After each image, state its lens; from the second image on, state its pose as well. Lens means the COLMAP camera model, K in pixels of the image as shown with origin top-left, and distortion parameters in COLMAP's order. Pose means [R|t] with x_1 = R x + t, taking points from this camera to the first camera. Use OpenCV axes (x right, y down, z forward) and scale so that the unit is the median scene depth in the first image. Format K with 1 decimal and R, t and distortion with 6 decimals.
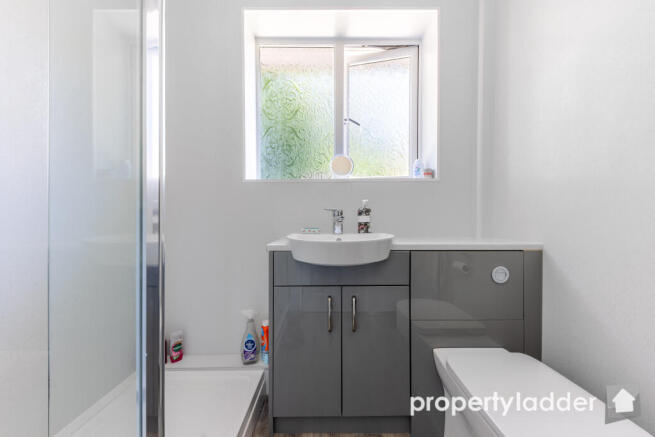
lens RADIAL K [[228.6, 0, 327.5], [0, 228.6, 221.7], [0, 0, 1]] dist [0.001188, 0.000034]
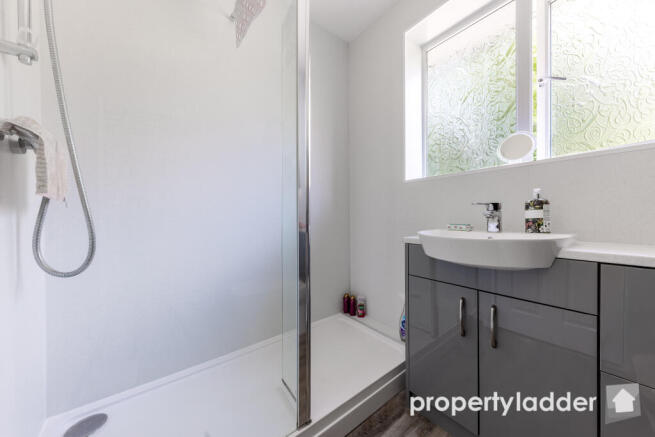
lens RADIAL K [[227.7, 0, 327.5], [0, 227.7, 218.5], [0, 0, 1]] dist [0.000697, -0.000053]
pose [[0.598058, 0.005600, -0.801433, 0.358801], [-0.000228, 0.999977, 0.006818, -0.002278], [0.801453, -0.003895, 0.598045, 0.004661]]
